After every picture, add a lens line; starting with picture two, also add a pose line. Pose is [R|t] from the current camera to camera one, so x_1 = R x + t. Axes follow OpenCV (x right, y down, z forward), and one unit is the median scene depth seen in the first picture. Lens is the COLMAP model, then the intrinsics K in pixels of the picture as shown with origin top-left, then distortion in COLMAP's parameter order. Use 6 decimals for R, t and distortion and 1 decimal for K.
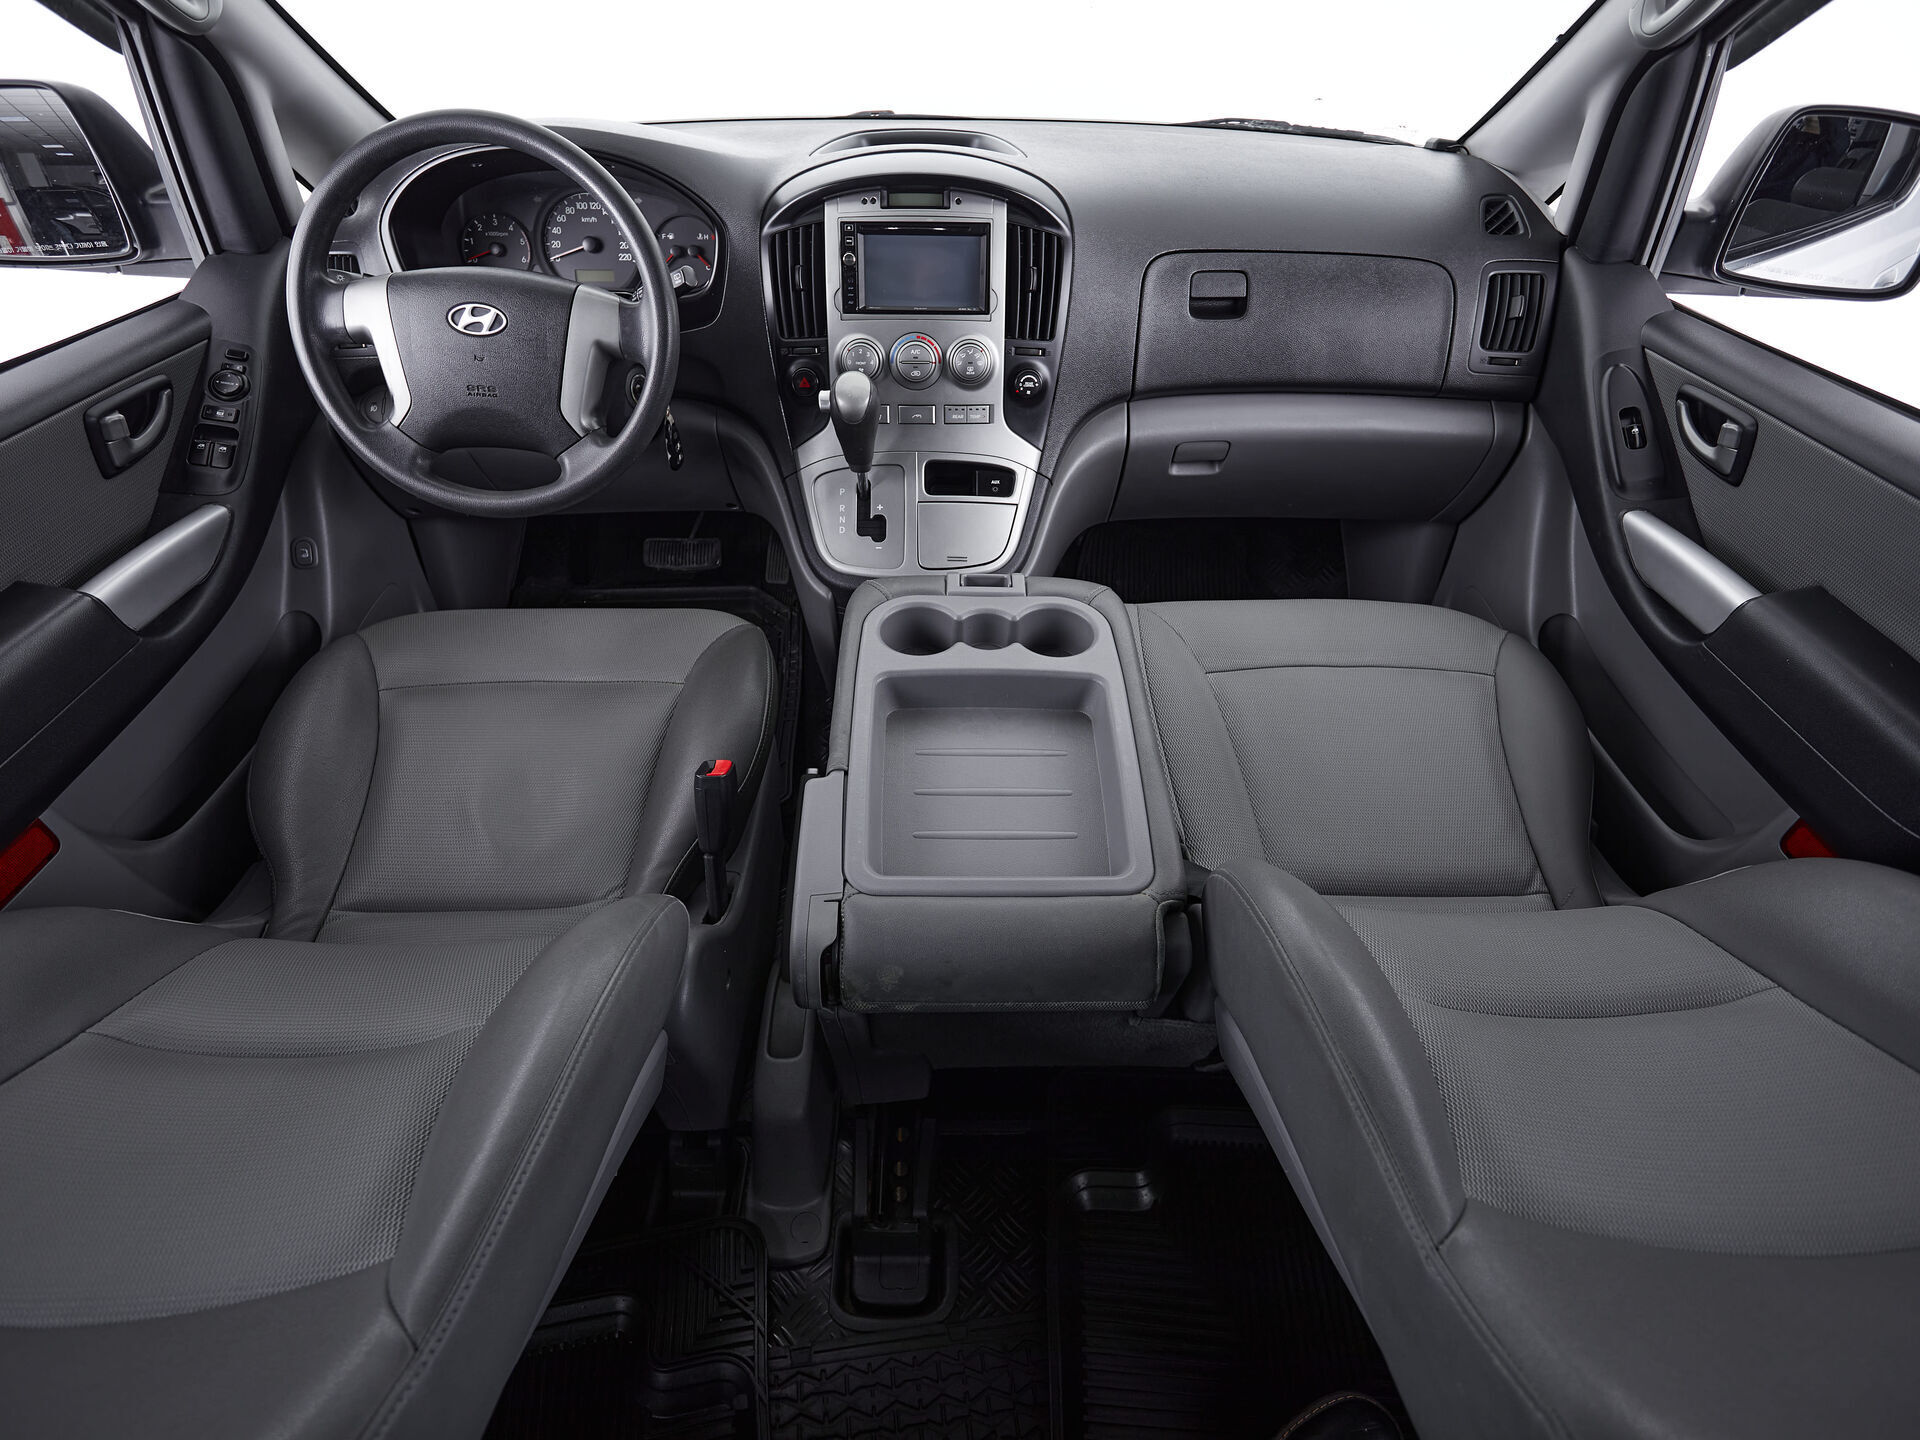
lens RADIAL K [[1011.1, 0, 960.0], [0, 1011.1, 720.0], [0, 0, 1]] dist [-0.000197, -0.000210]
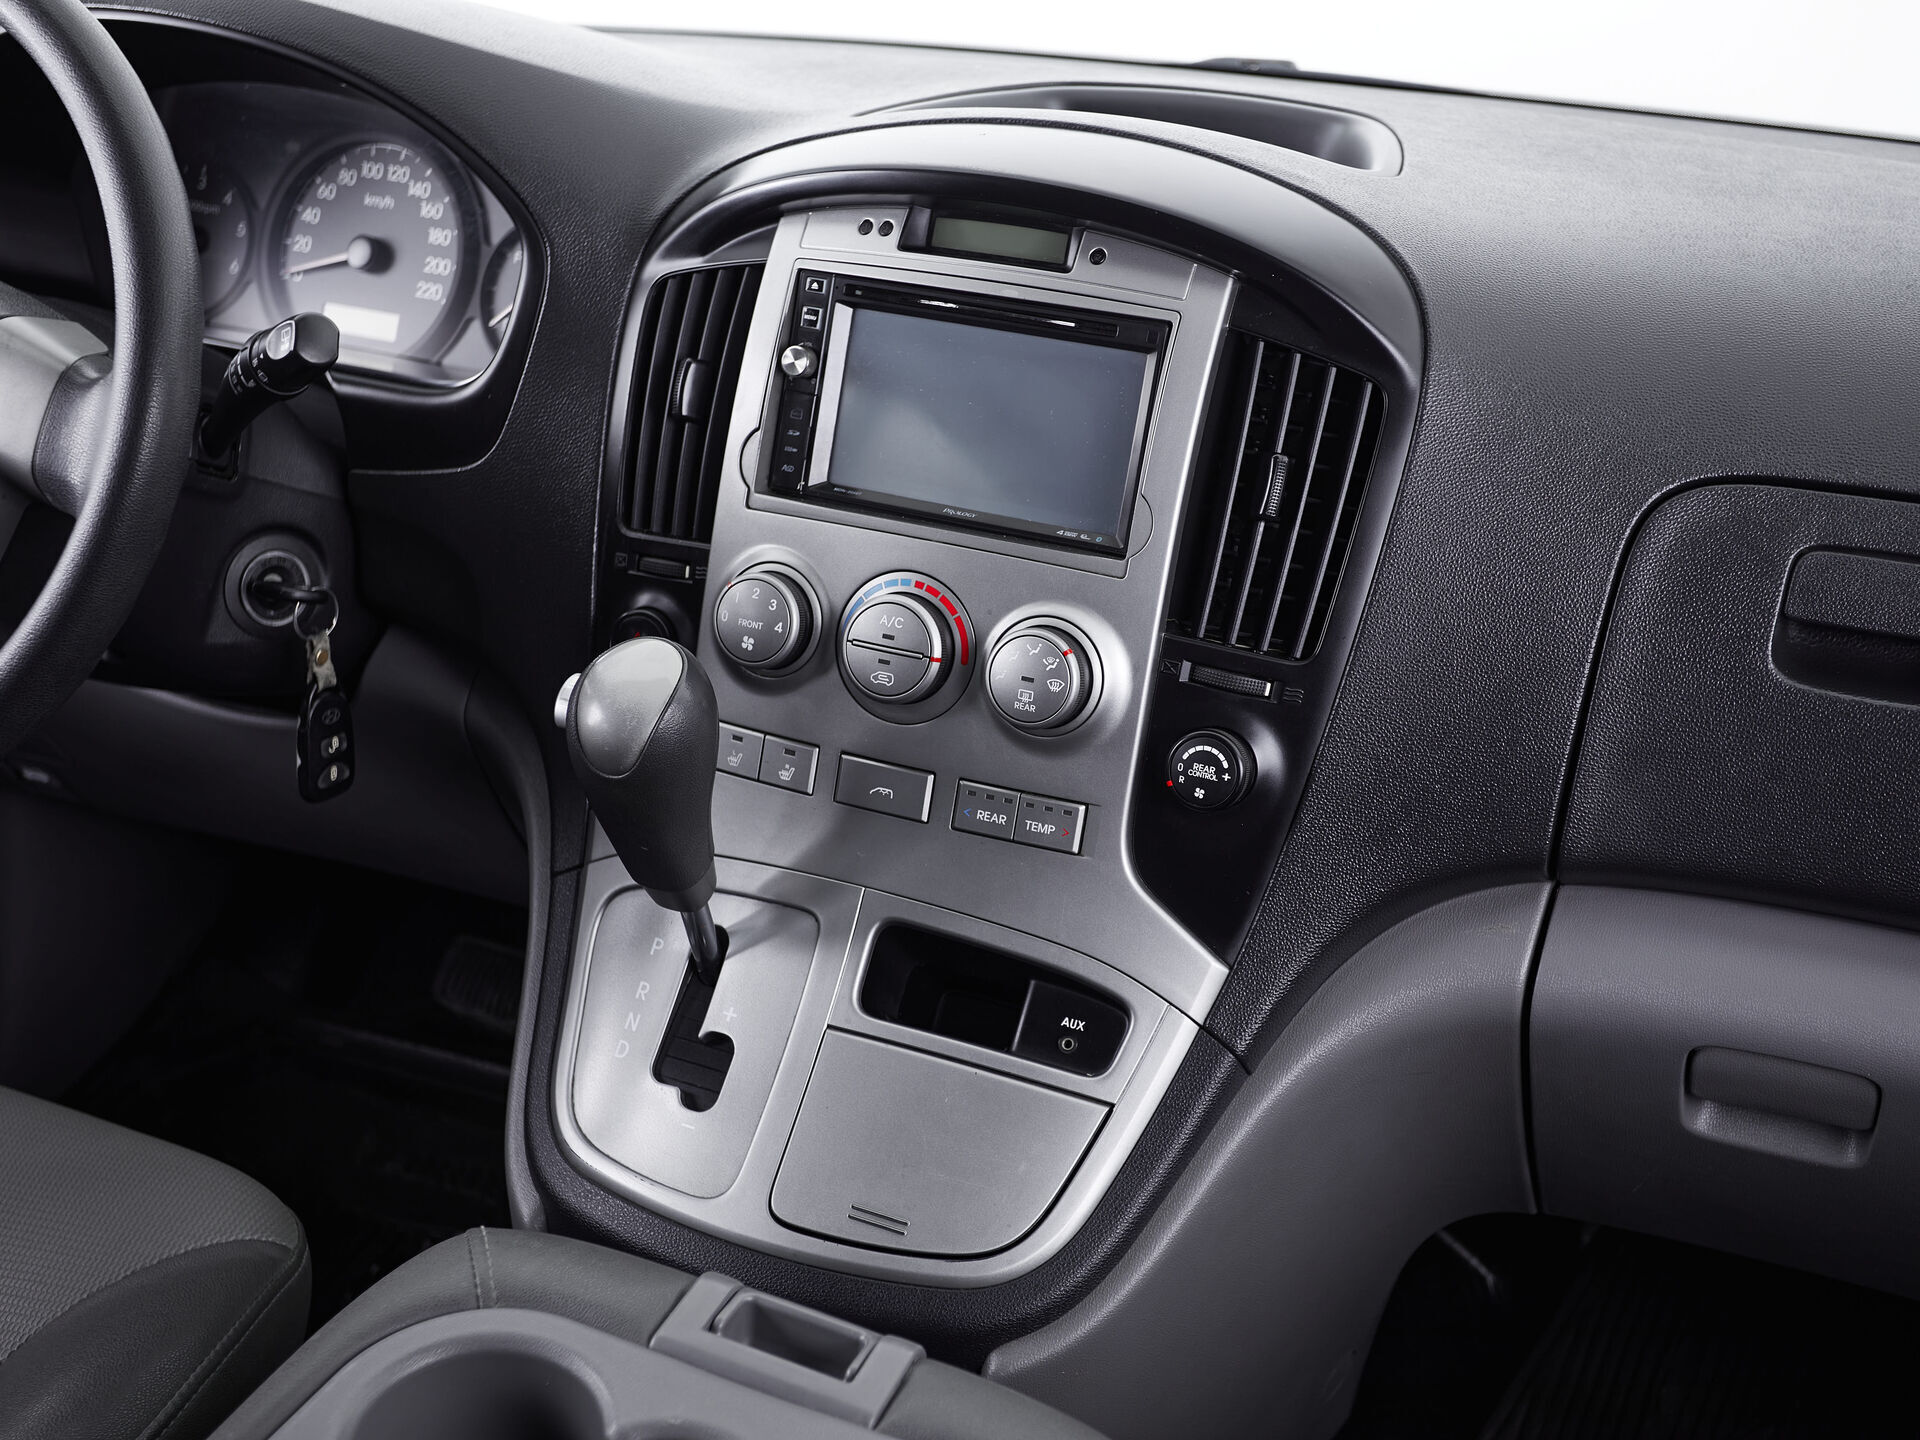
lens RADIAL K [[2321.8, 0, 960.0], [0, 2321.8, 720.0], [0, 0, 1]] dist [0.025946, 0.019775]
pose [[0.905542, 0.191695, -0.378480, 0.288768], [-0.290068, 0.930760, -0.222591, -0.155736], [0.309604, 0.311350, 0.898446, 0.283301]]
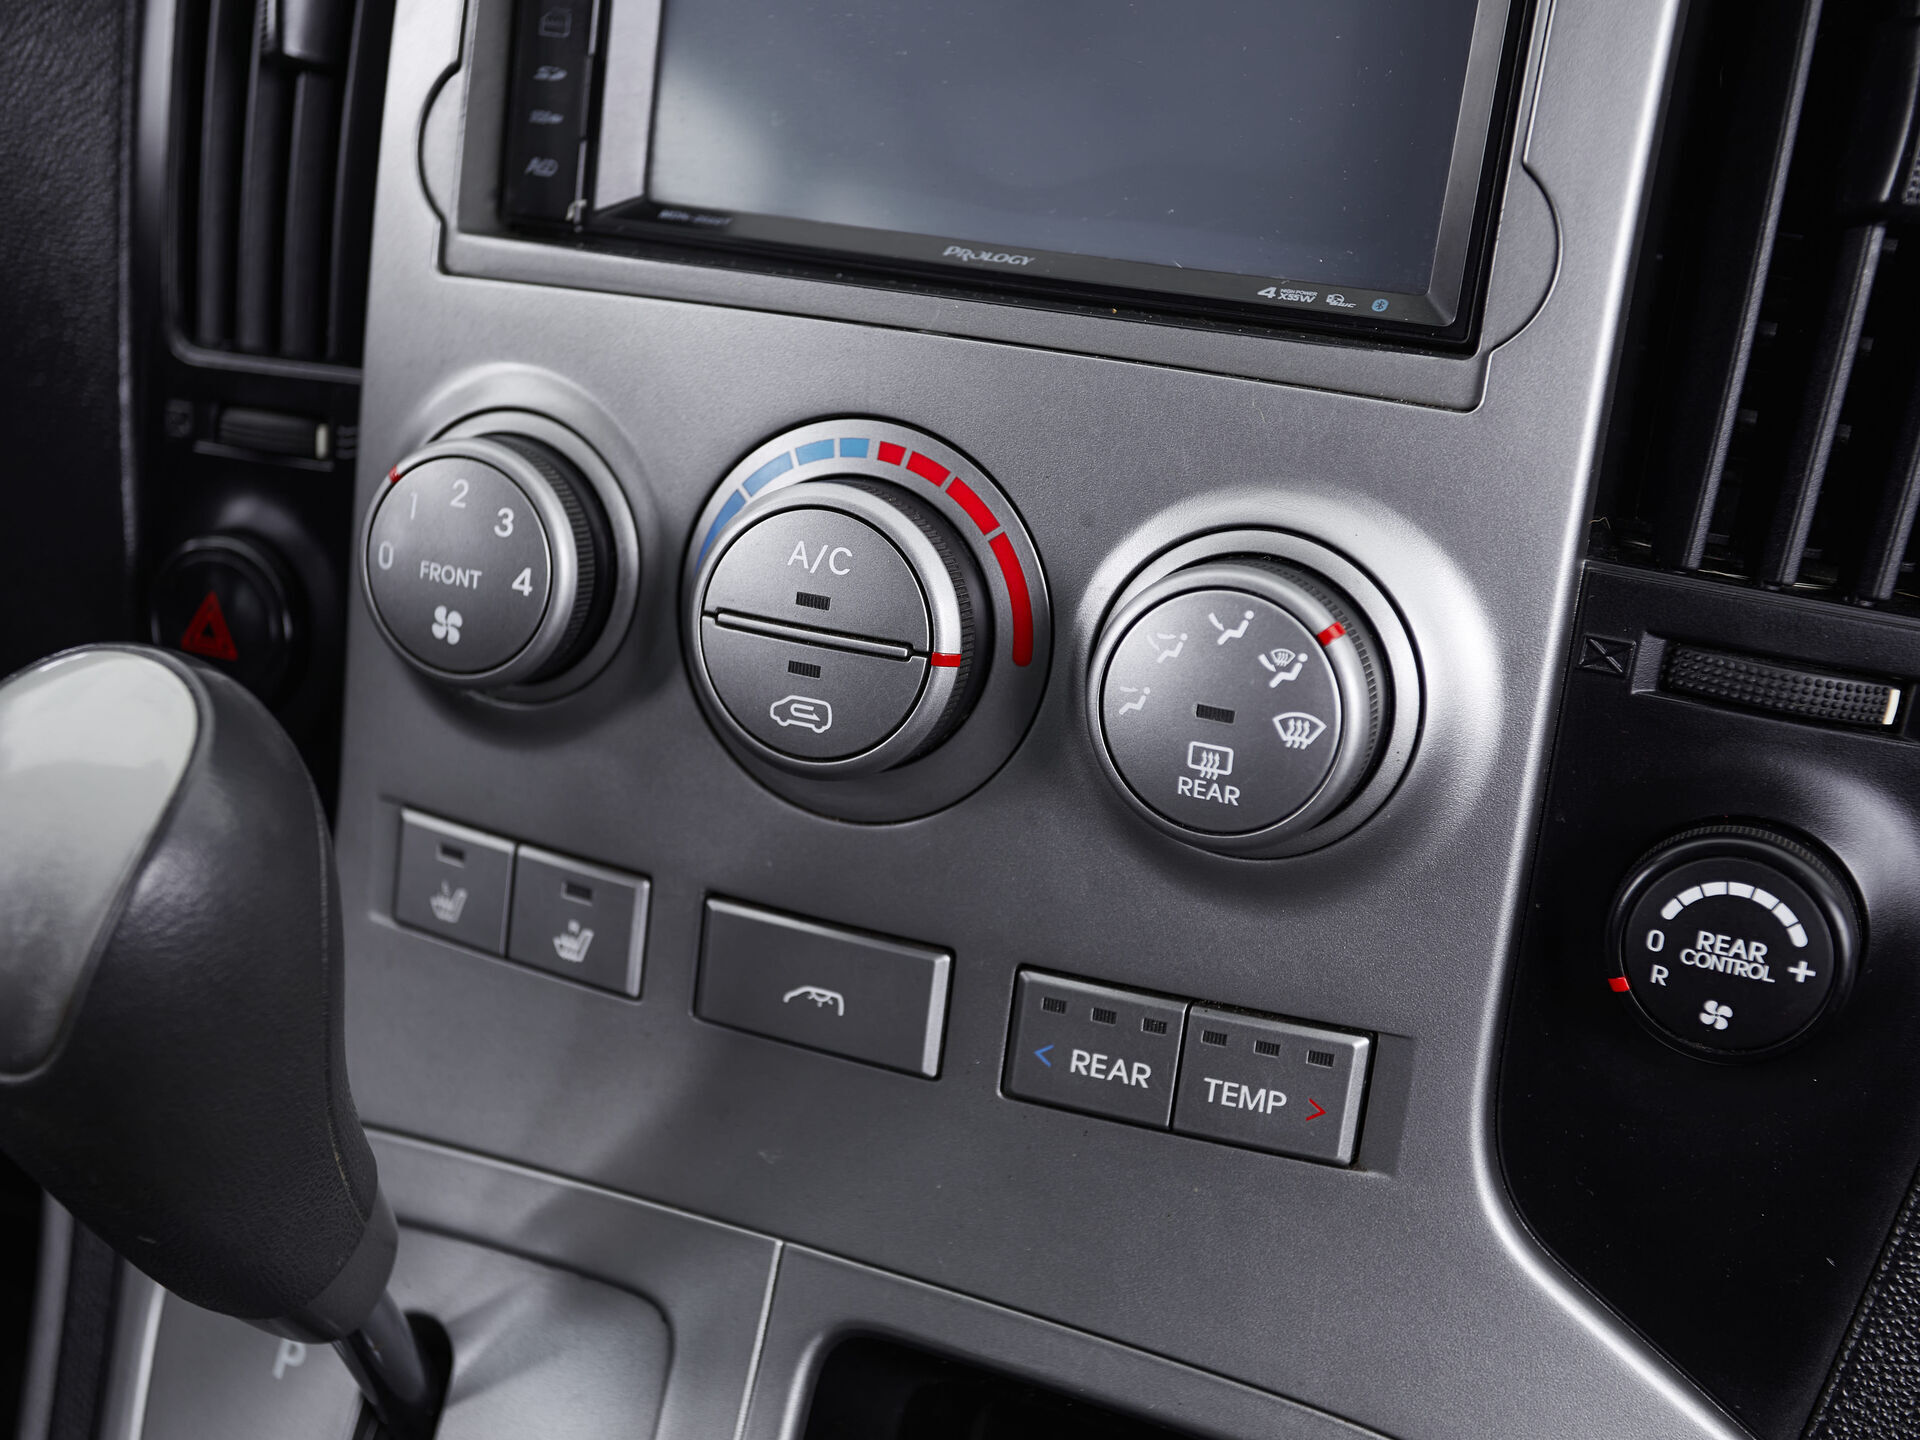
lens RADIAL K [[2423.5, 0, 854.8], [0, 2423.5, 717.9], [0, 0, 1]] dist [0.026657, 0.014206]
pose [[0.903600, 0.177582, -0.389836, 0.083281], [-0.254754, 0.954382, -0.155744, -0.293832], [0.344395, 0.240042, 0.907619, 0.716488]]
